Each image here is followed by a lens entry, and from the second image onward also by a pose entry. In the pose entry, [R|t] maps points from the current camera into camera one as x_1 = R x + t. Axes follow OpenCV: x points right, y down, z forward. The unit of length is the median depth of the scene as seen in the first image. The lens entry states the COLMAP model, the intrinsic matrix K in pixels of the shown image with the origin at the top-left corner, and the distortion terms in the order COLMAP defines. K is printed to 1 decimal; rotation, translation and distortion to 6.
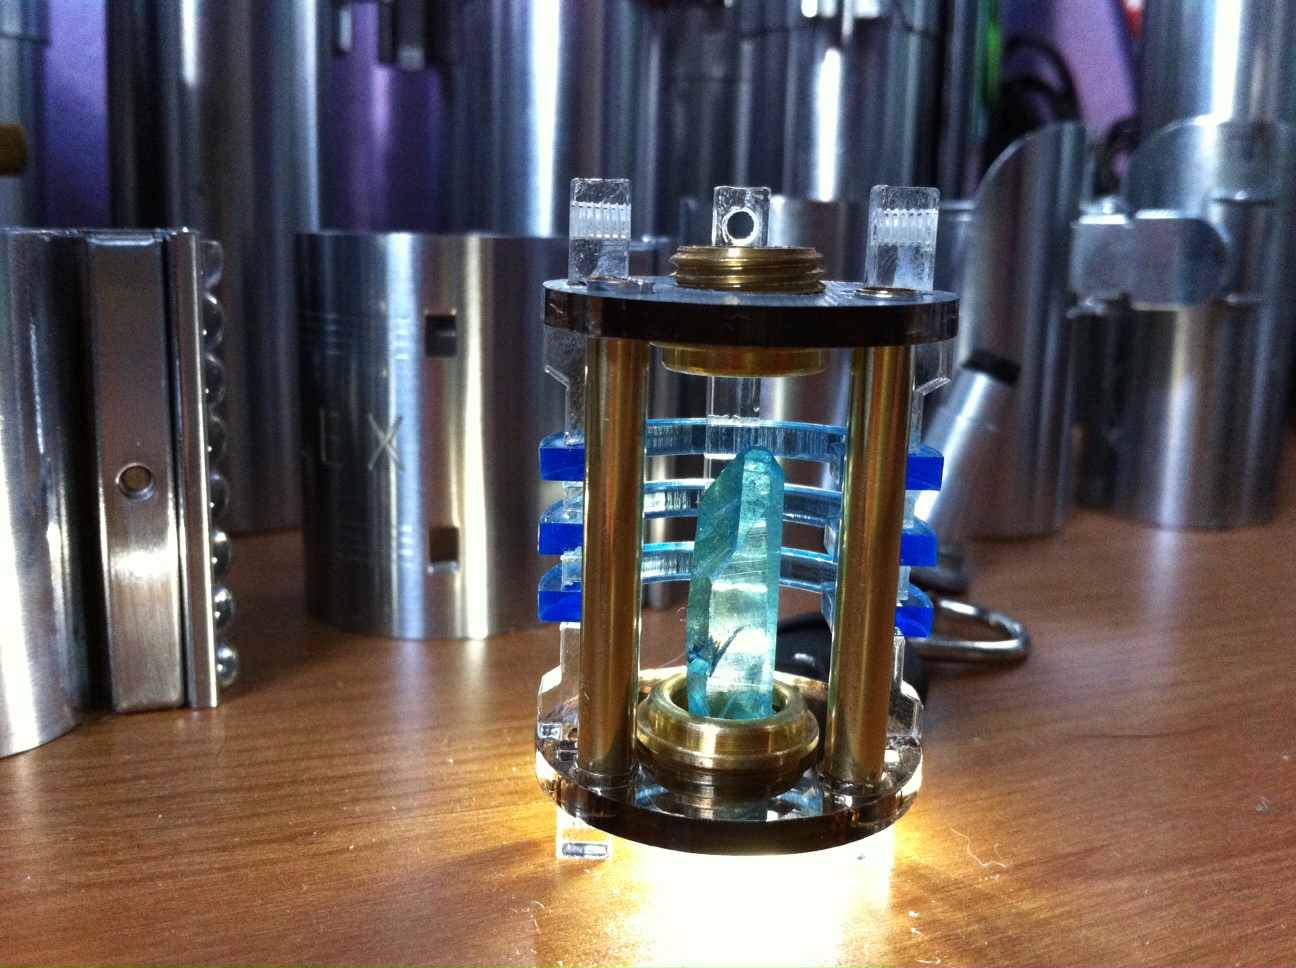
lens RADIAL K [[1257.2, 0, 648.0], [0, 1257.2, 484.0], [0, 0, 1]] dist [0.036012, -0.285870]
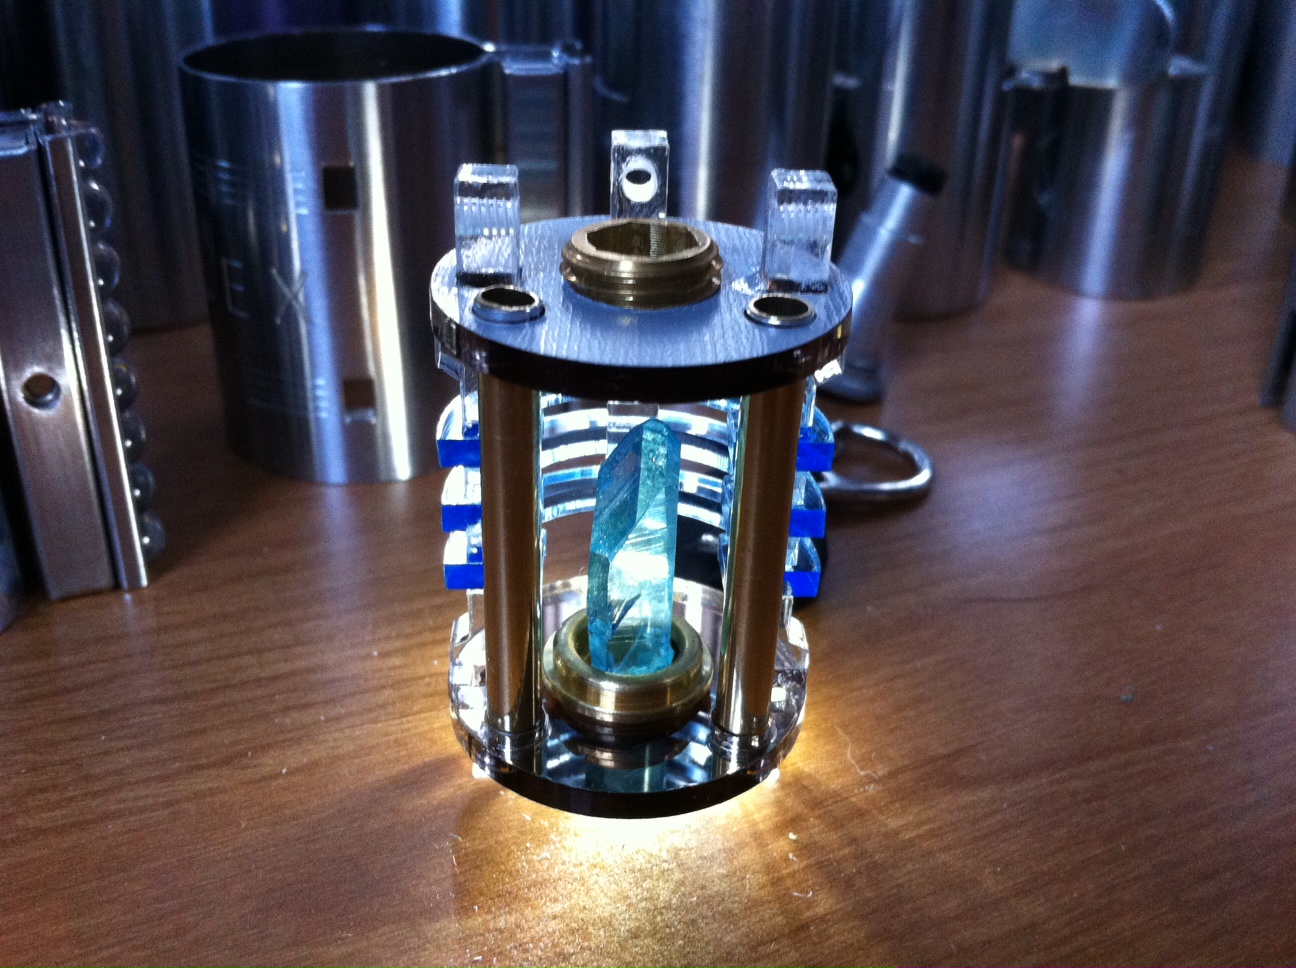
lens RADIAL K [[1257.2, 0, 648.0], [0, 1257.2, 484.0], [0, 0, 1]] dist [0.036012, -0.285870]
pose [[0.999018, -0.017463, 0.040713, 0.036116], [0.005098, 0.958237, 0.285929, -0.242974], [-0.044006, -0.285441, 0.957385, 0.015694]]
